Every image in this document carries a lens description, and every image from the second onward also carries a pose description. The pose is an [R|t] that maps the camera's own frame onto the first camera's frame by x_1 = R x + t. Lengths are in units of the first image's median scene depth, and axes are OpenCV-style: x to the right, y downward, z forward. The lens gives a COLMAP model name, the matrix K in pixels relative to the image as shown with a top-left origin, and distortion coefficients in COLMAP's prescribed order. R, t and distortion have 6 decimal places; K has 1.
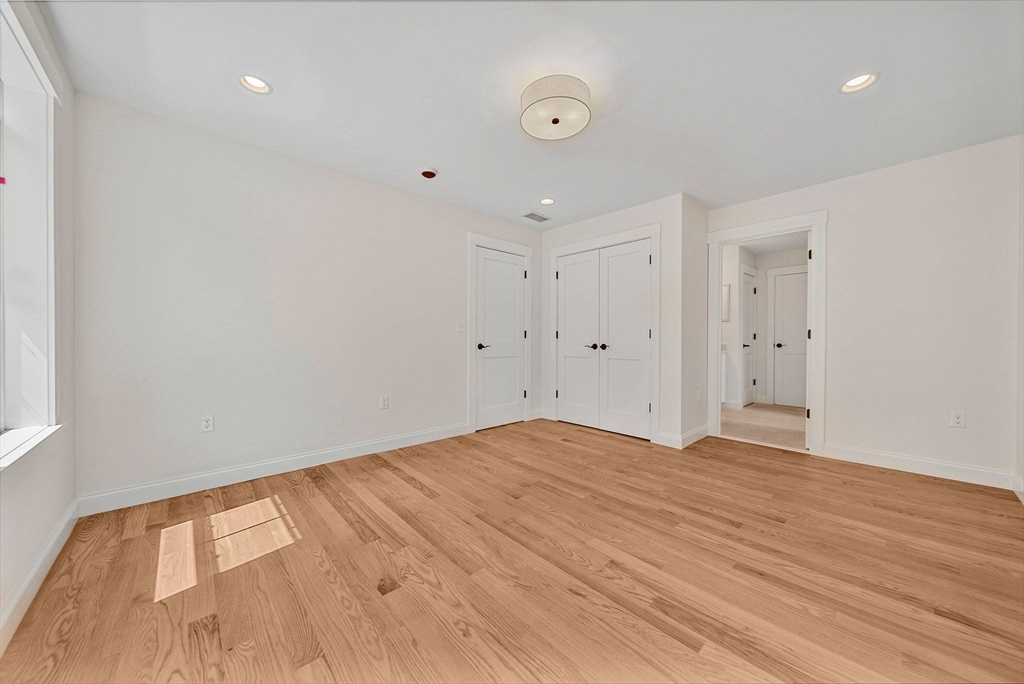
lens RADIAL K [[362.4, 0, 512.2], [0, 362.4, 341.1], [0, 0, 1]] dist [0.001230, -0.000691]
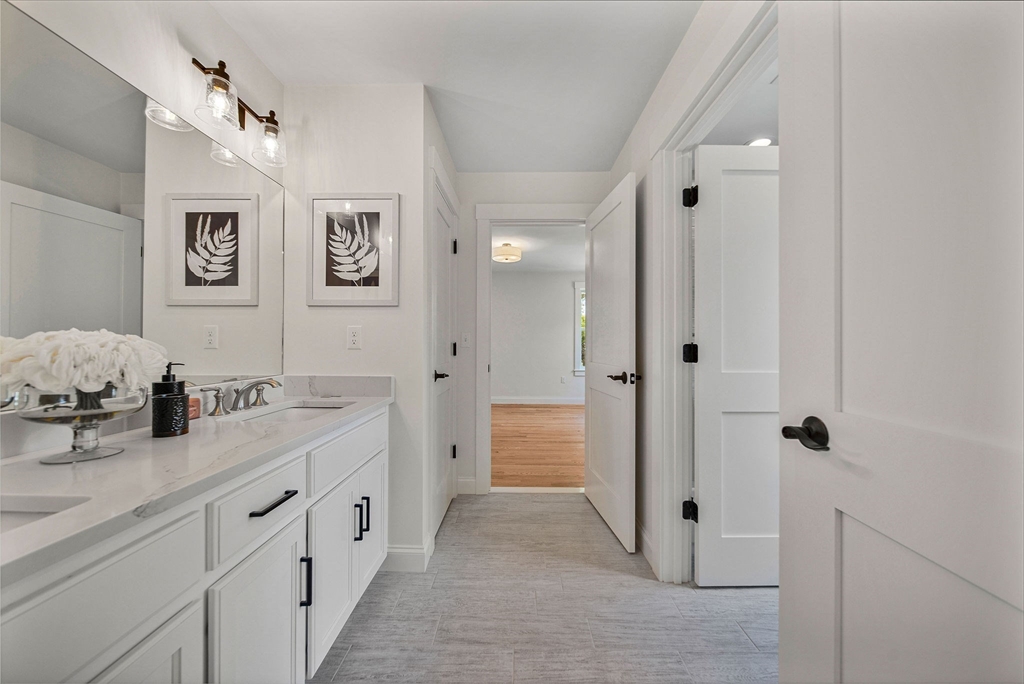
lens RADIAL K [[362.4, 0, 513.5], [0, 362.4, 340.6], [0, 0, 1]] dist [0.001230, -0.000691]
pose [[0.679050, -0.001911, 0.734090, 0.418690], [0.011122, 0.999909, -0.007686, -0.019732], [-0.734008, 0.013384, 0.679009, 0.686687]]
